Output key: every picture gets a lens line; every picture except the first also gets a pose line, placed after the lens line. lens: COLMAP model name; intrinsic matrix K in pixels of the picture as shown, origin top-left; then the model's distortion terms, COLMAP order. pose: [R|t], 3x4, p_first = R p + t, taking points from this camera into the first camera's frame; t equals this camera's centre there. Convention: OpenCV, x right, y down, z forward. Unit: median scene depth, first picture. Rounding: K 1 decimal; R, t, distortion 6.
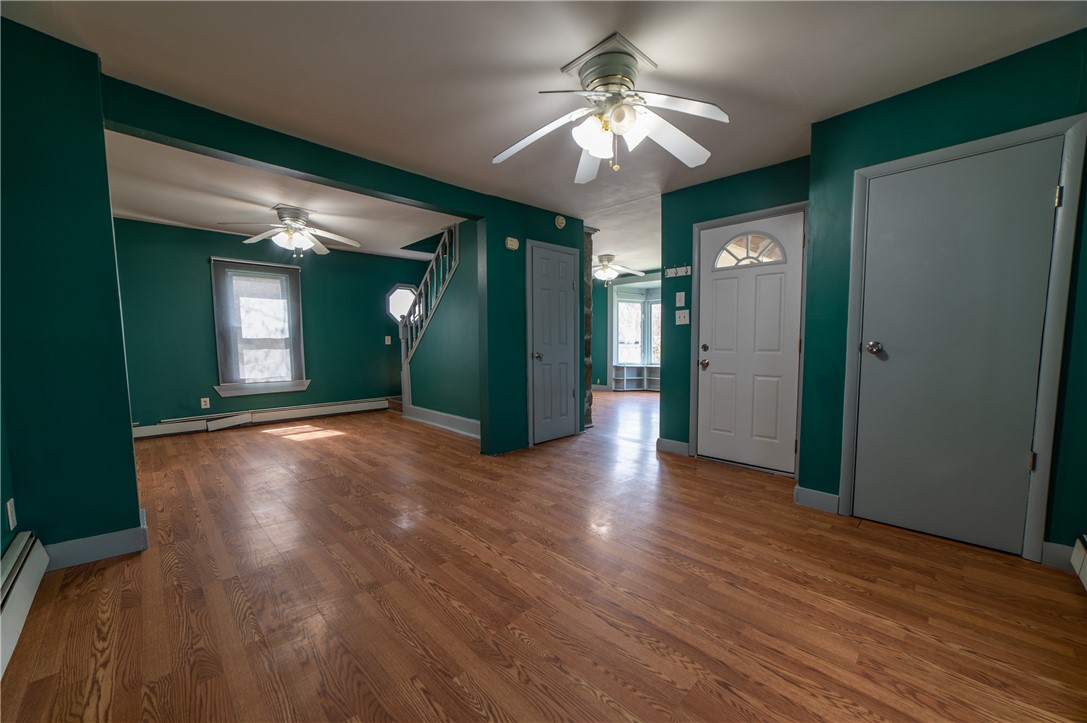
lens RADIAL K [[413.7, 0, 564.7], [0, 413.7, 362.8], [0, 0, 1]] dist [-0.006962, 0.000086]
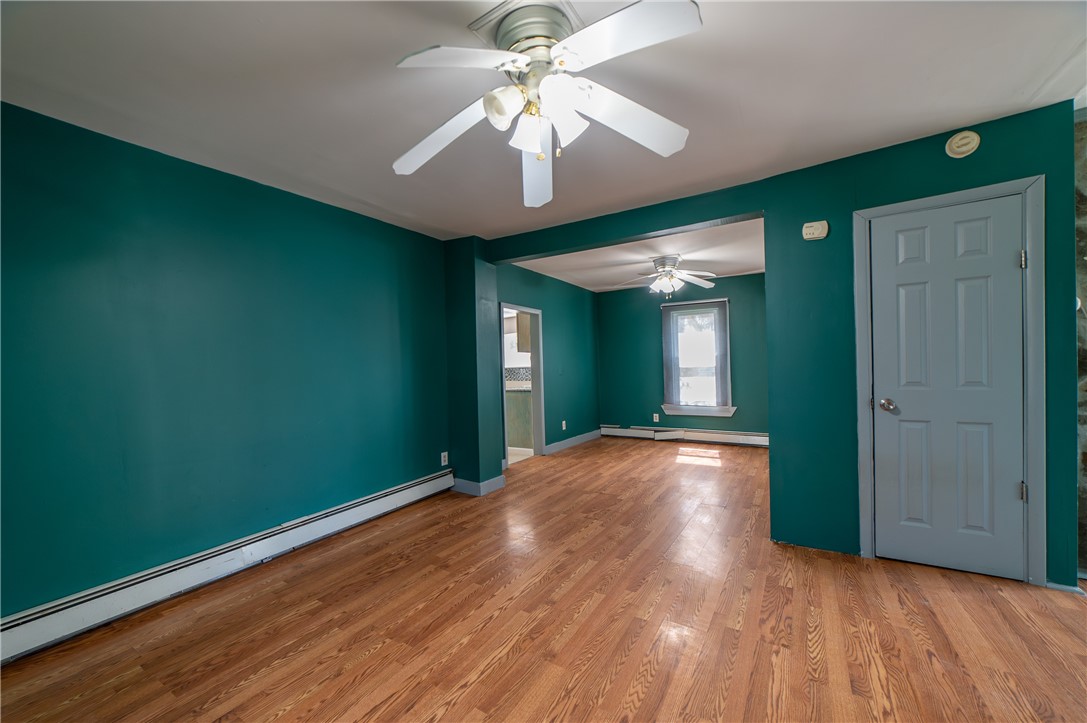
lens RADIAL K [[424.2, 0, 540.5], [0, 424.2, 369.6], [0, 0, 1]] dist [-0.010252, 0.000023]
pose [[0.206460, 0.008579, -0.978417, 0.417944], [-0.026383, 0.999647, 0.003198, -0.056849], [0.978099, 0.025153, 0.206613, 0.425287]]
